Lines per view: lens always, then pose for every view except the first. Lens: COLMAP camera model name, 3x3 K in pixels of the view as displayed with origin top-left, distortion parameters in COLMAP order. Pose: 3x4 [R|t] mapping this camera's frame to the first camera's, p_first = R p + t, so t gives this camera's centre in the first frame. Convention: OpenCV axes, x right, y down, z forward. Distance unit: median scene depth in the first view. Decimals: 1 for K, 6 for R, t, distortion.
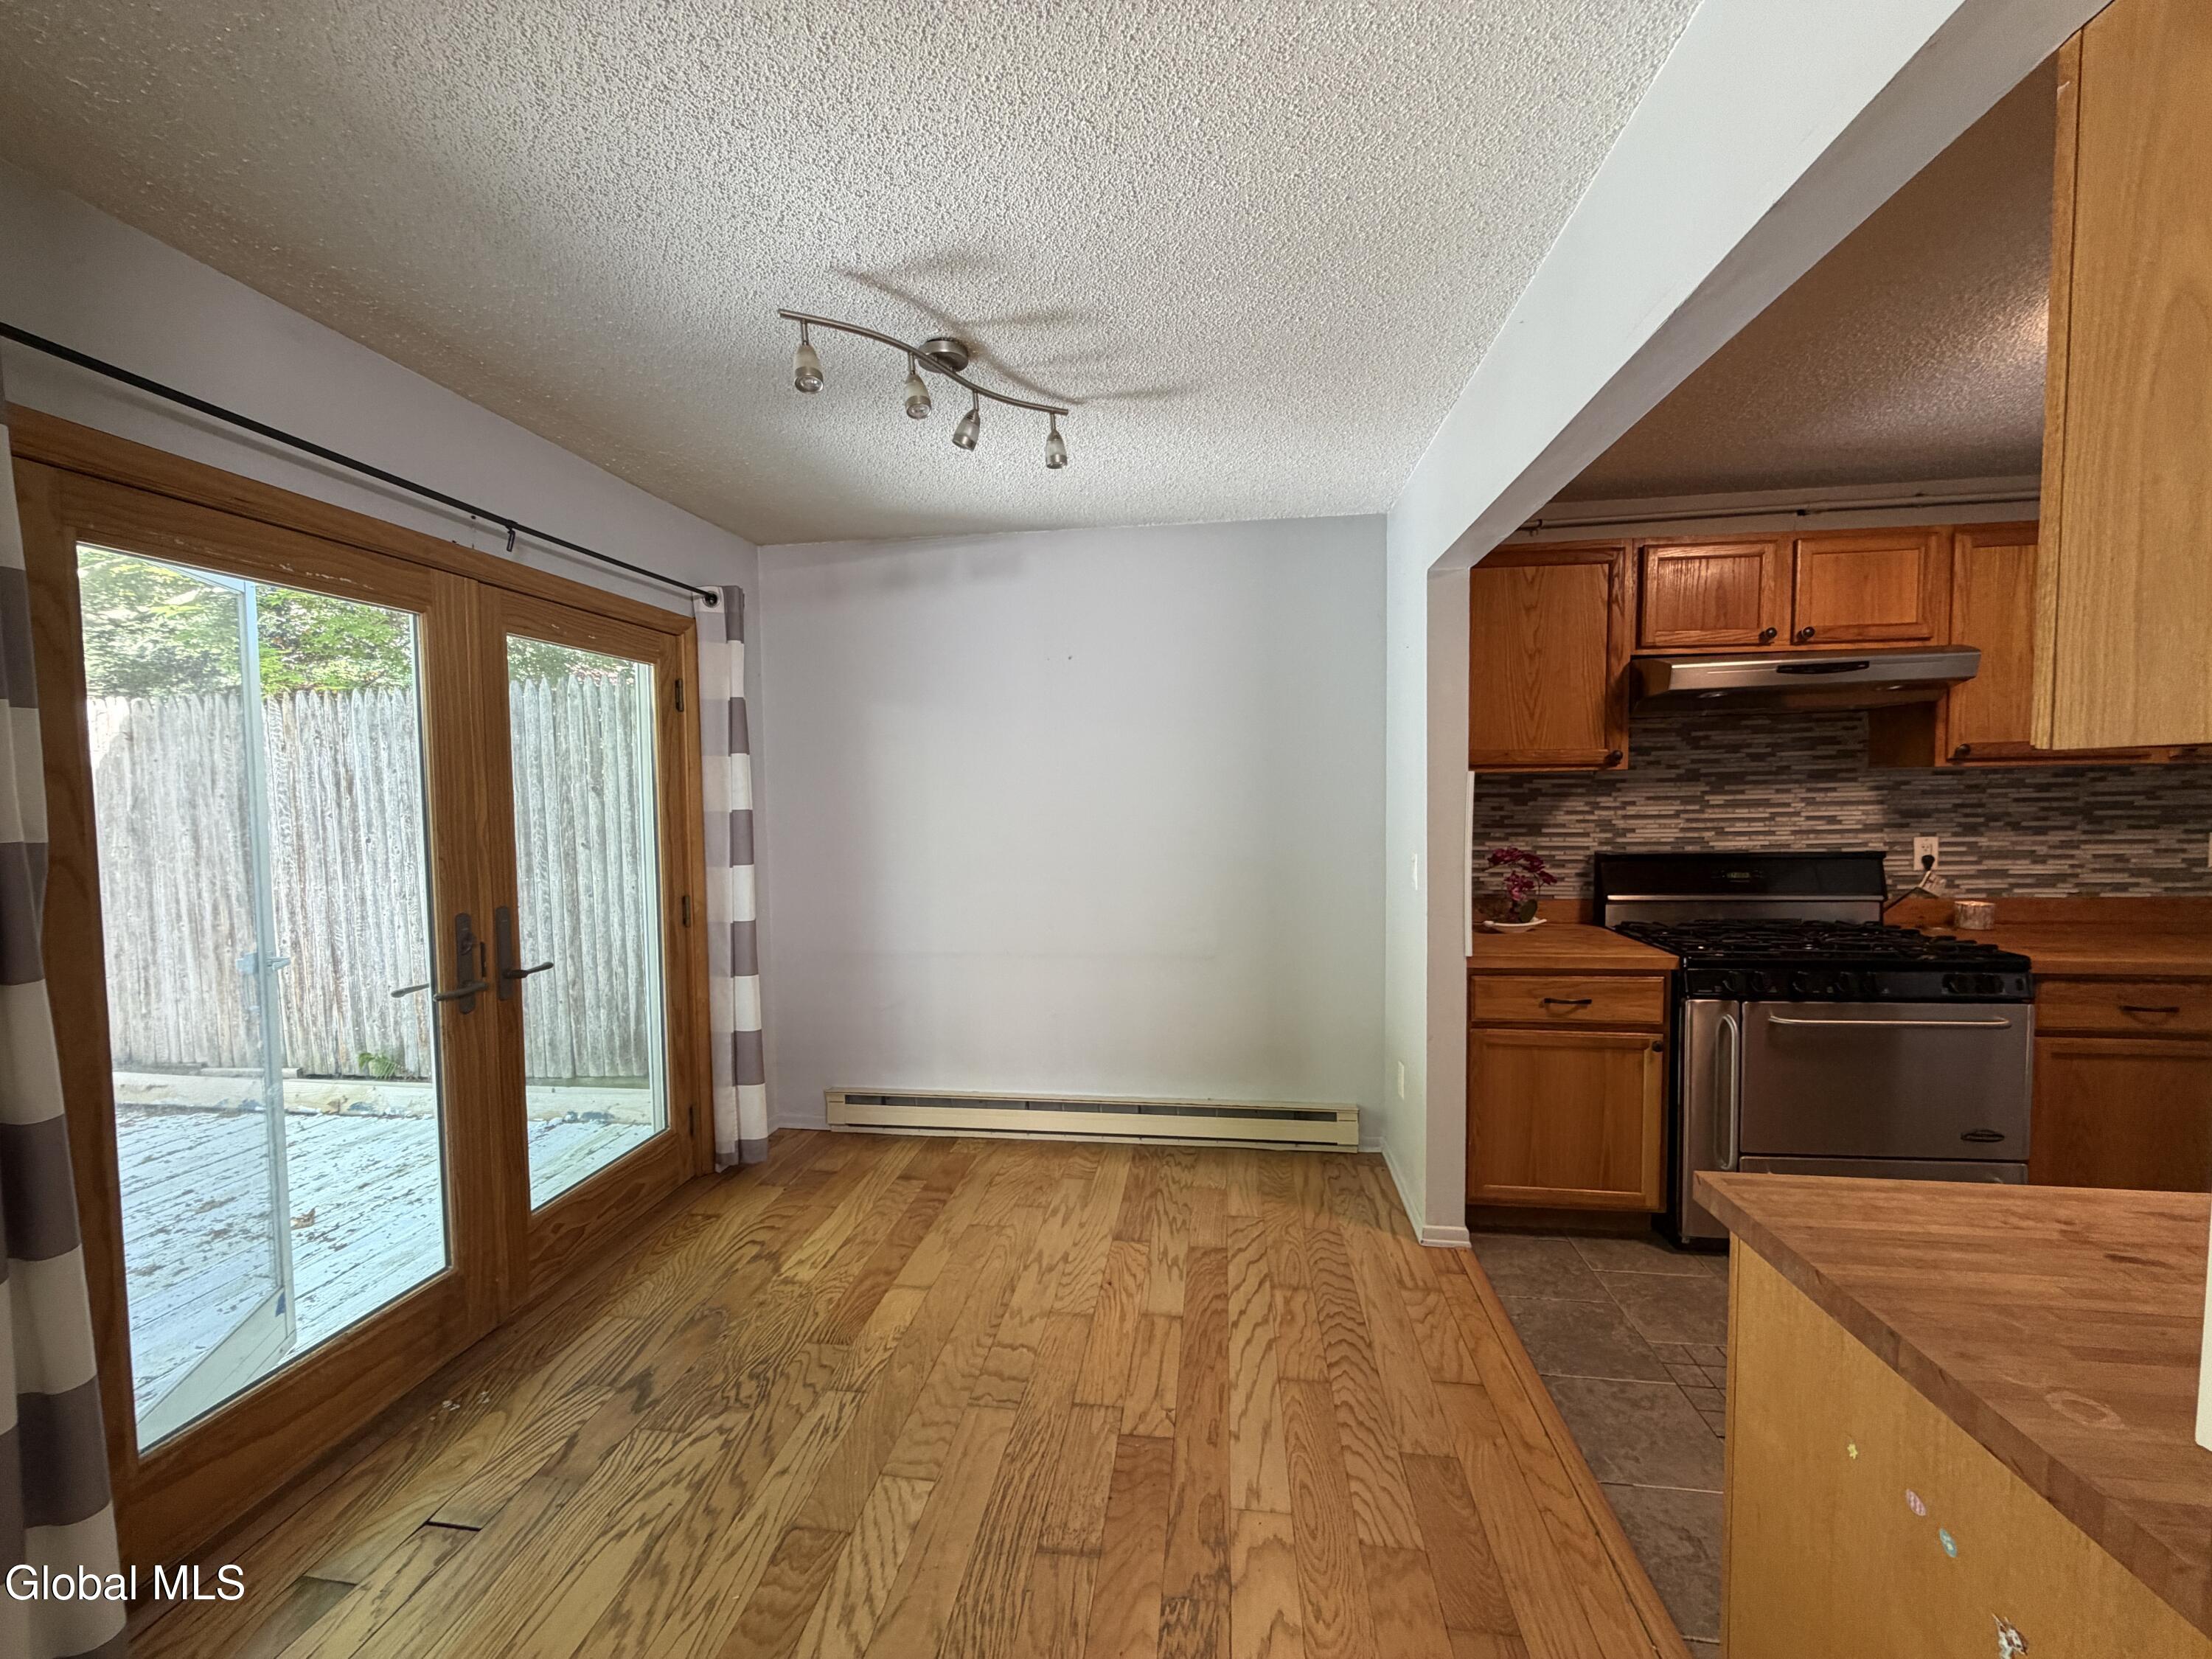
lens RADIAL K [[879.3, 0, 1100.8], [0, 879.3, 830.6], [0, 0, 1]] dist [-0.000265, 0.000163]
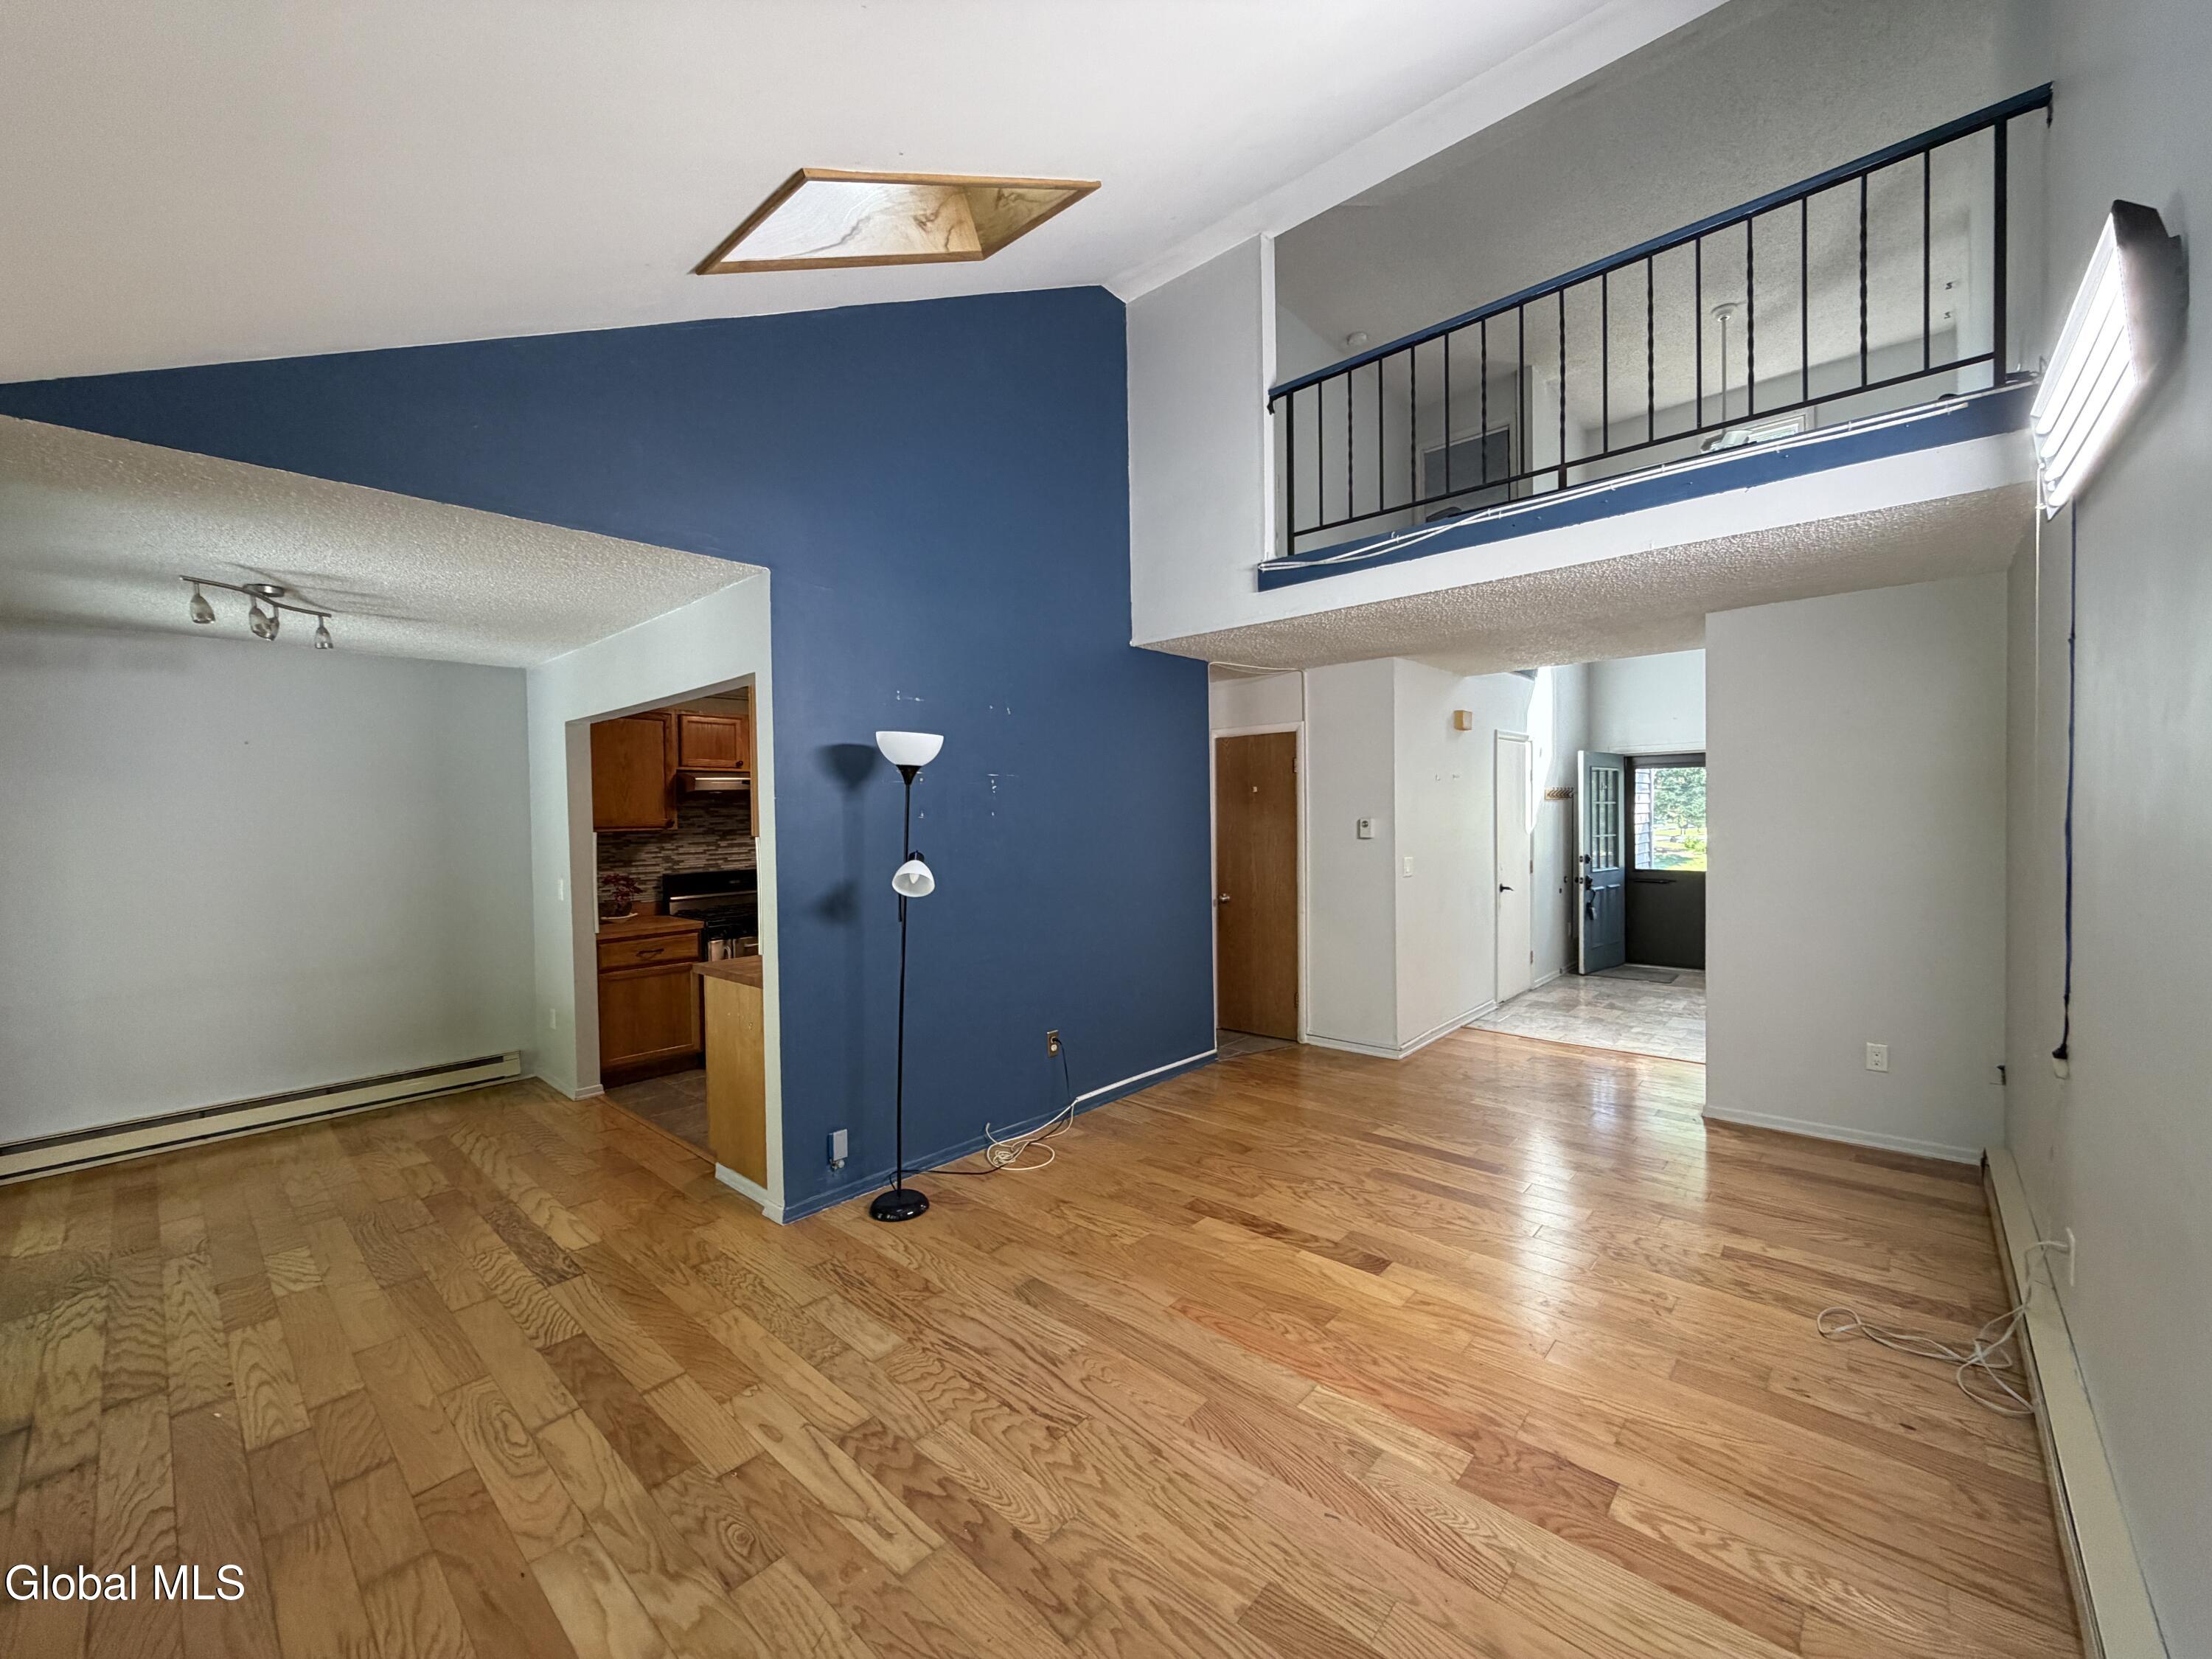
lens RADIAL K [[879.3, 0, 1100.8], [0, 879.3, 830.6], [0, 0, 1]] dist [-0.000265, 0.000163]
pose [[0.566141, -0.013030, 0.824206, -0.468482], [0.050469, 0.998547, -0.018881, 0.016414], [-0.822762, 0.052287, 0.565976, -0.863895]]
